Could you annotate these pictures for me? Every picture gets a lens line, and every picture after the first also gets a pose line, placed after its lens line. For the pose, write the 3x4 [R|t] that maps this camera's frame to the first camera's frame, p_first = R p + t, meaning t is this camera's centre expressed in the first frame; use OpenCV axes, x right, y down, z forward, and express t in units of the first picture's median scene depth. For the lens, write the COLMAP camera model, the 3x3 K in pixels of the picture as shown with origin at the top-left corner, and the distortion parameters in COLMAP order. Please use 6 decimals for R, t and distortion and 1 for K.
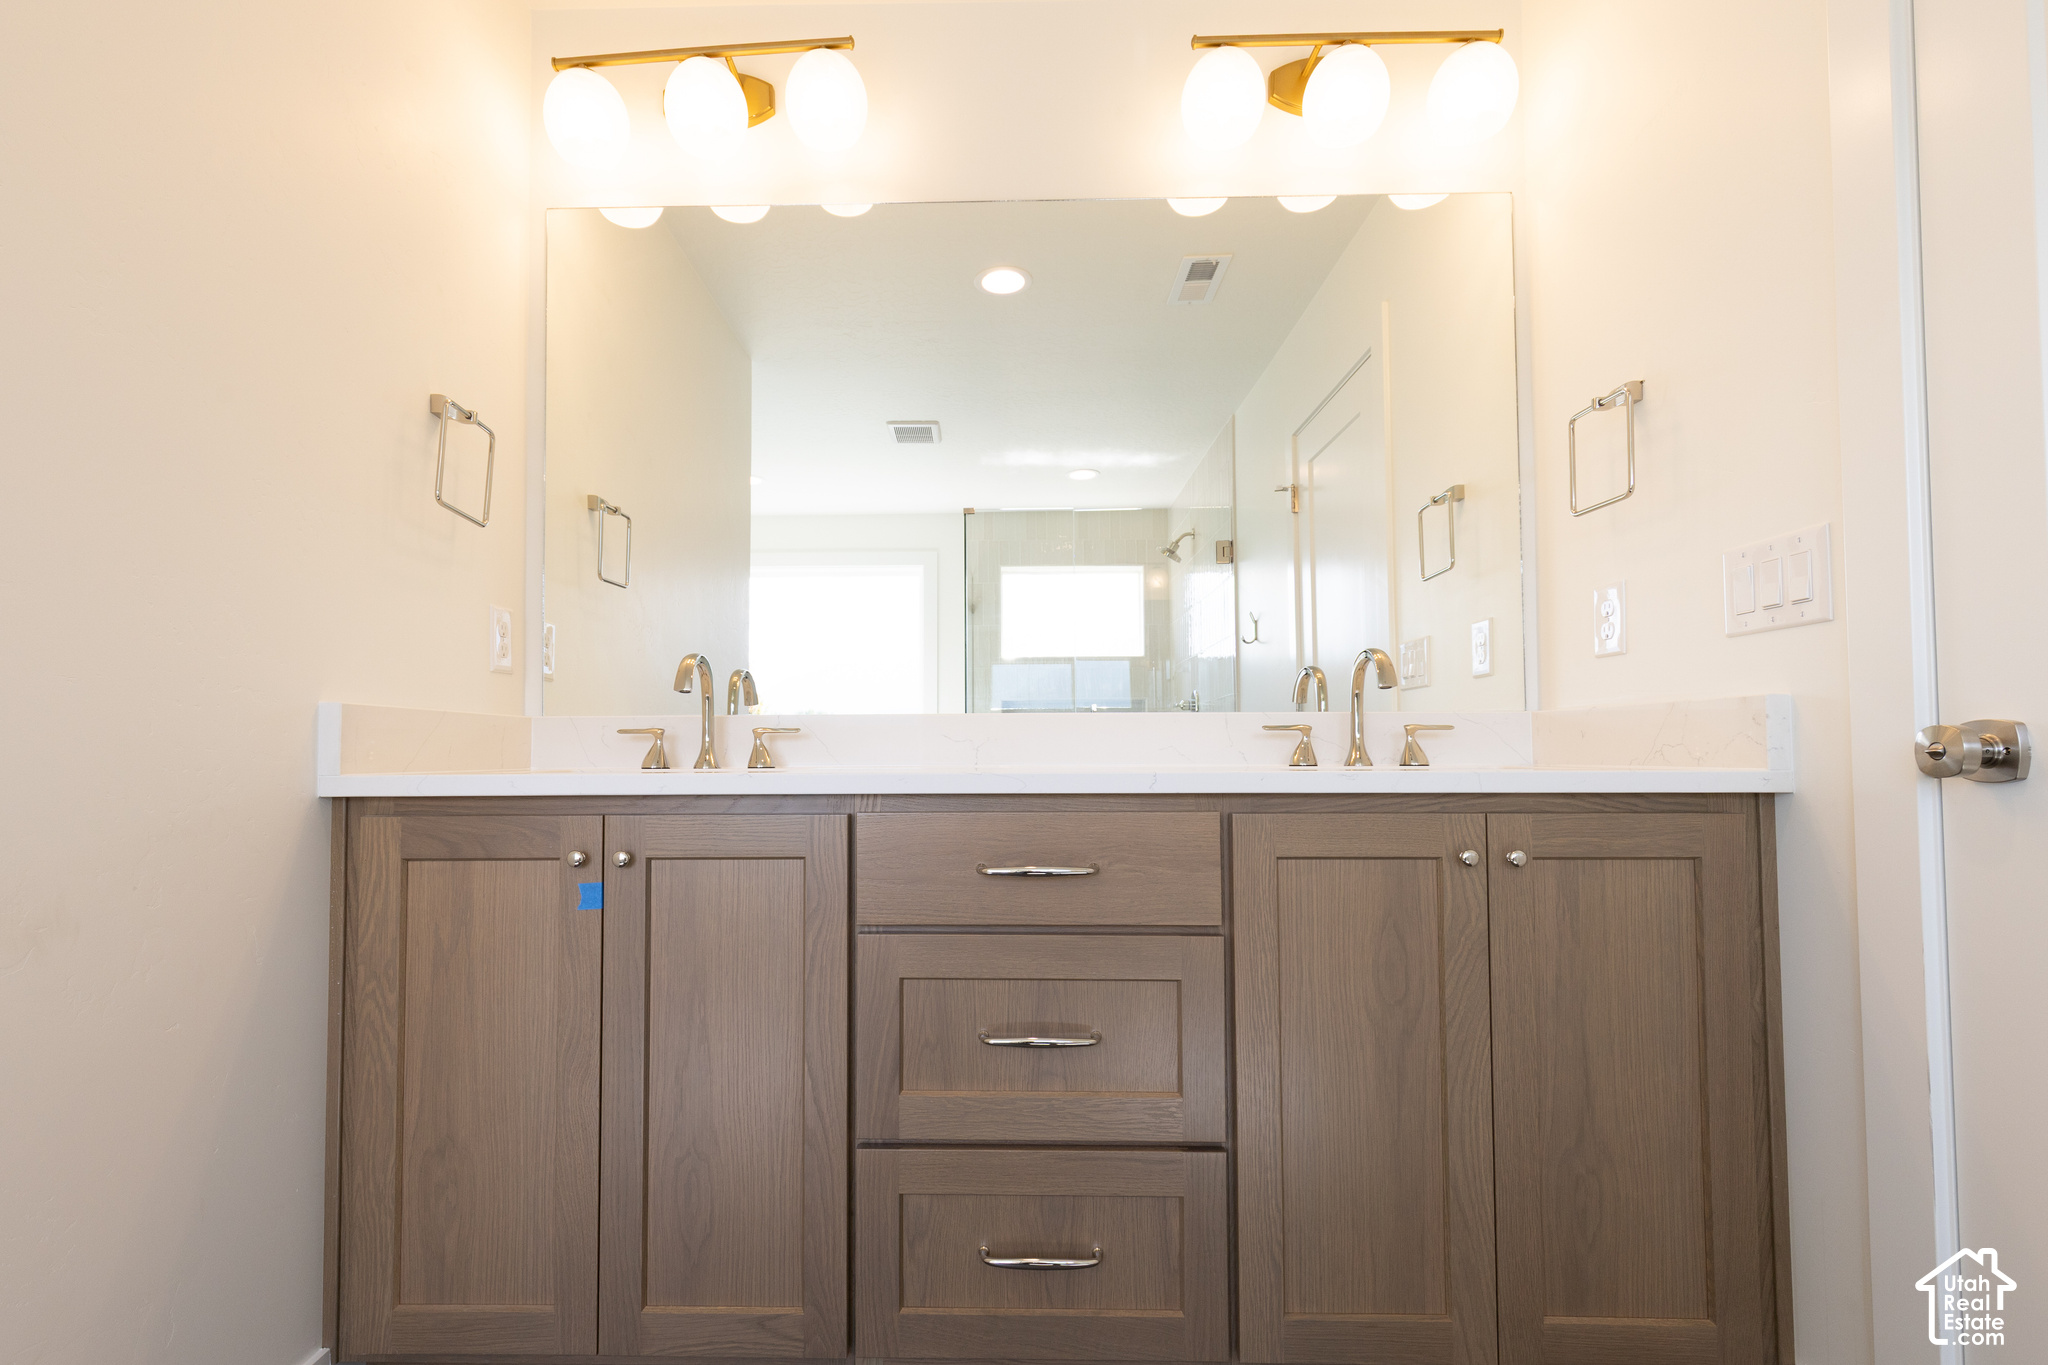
lens RADIAL K [[921.6, 0, 1015.5], [0, 921.6, 733.5], [0, 0, 1]] dist [0.000804, -0.001812]
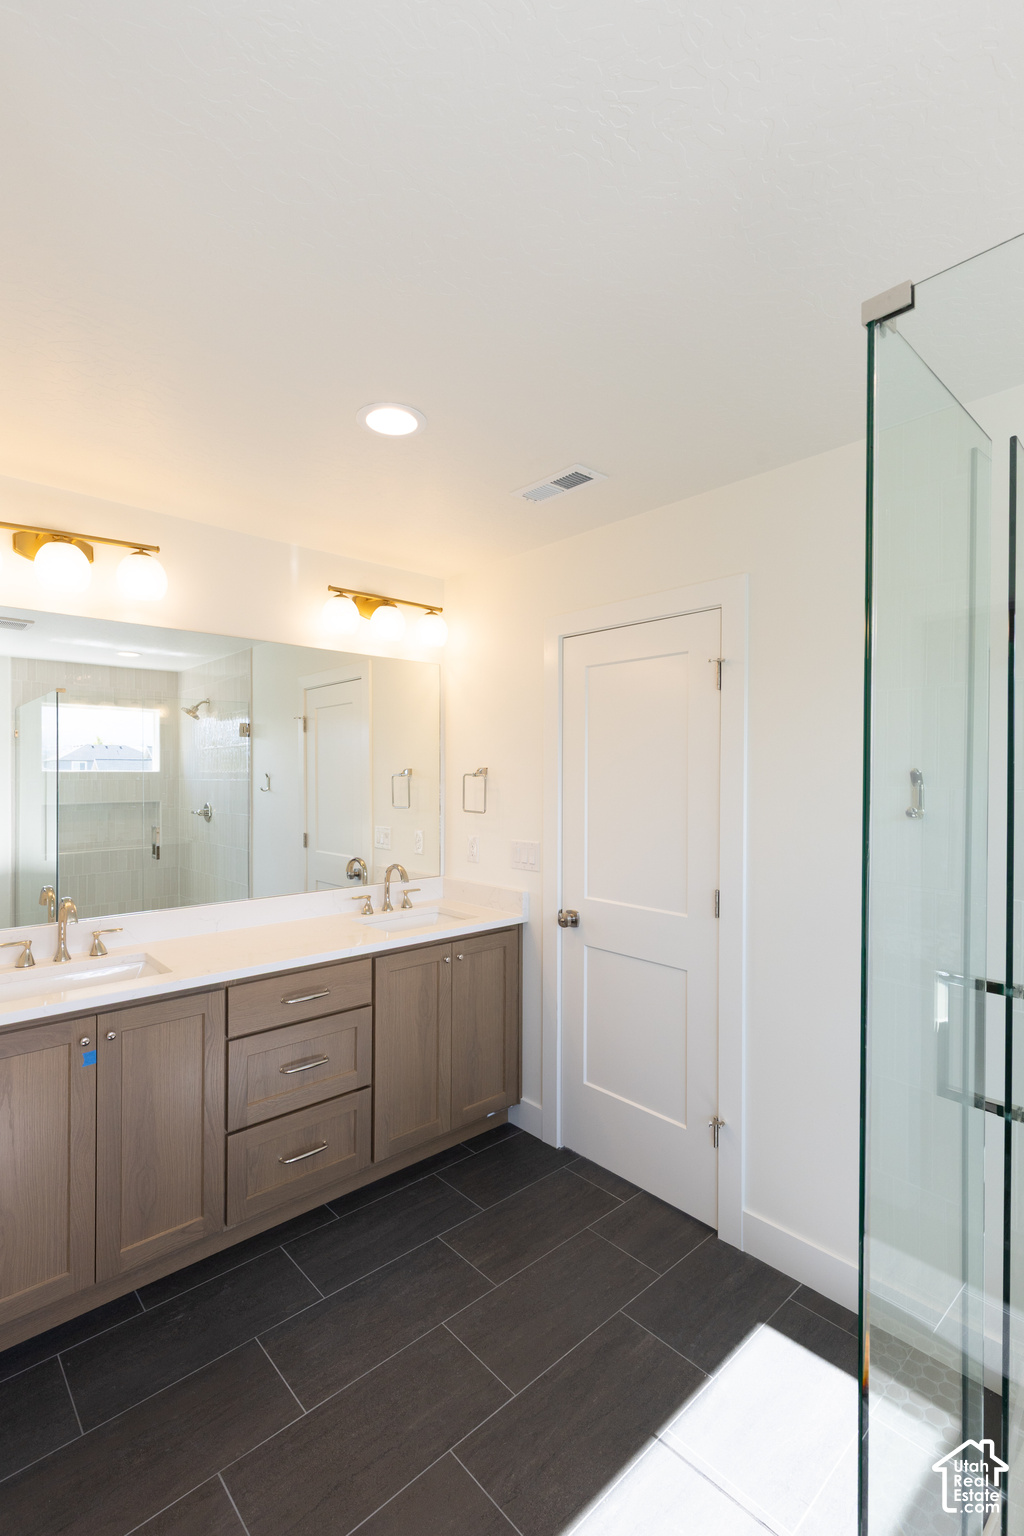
lens RADIAL K [[691.2, 0, 507.2], [0, 691.2, 771.5], [0, 0, 1]] dist [0.000804, -0.001812]
pose [[0.726301, 0.004065, 0.687365, -0.850557], [-0.027778, 0.999339, 0.023442, -0.503951], [-0.686815, -0.036120, 0.725934, -0.669720]]
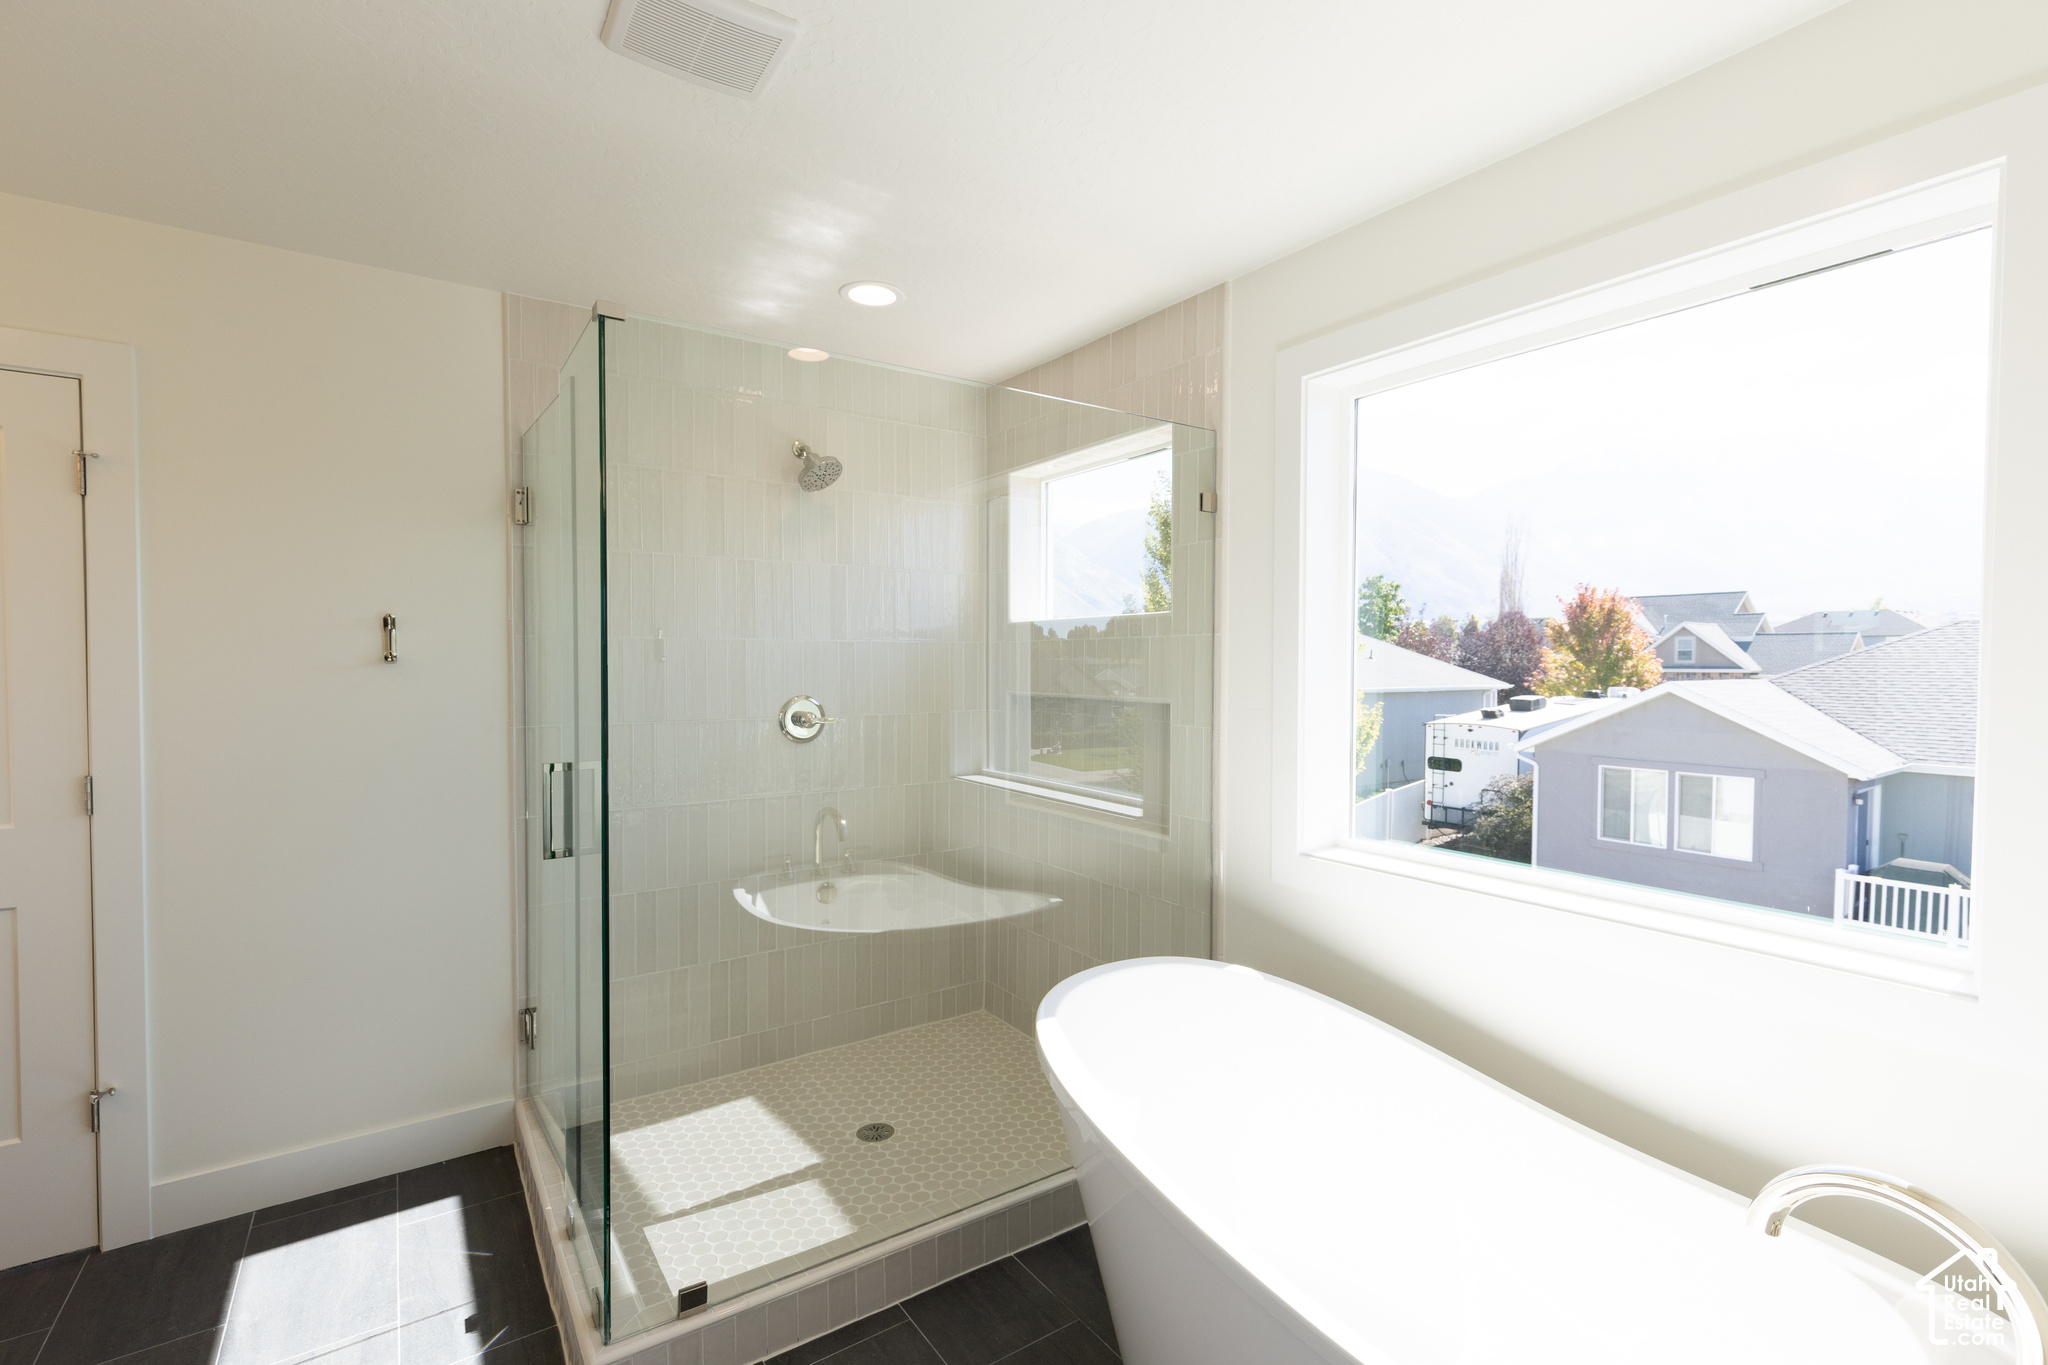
lens RADIAL K [[921.6, 0, 1017.4], [0, 921.6, 680.3], [0, 0, 1]] dist [0.000804, -0.001812]
pose [[-0.584756, -0.012379, 0.811115, -1.617904], [-0.027973, 0.999597, -0.004911, -0.385624], [-0.810727, -0.025561, -0.584866, -0.144066]]
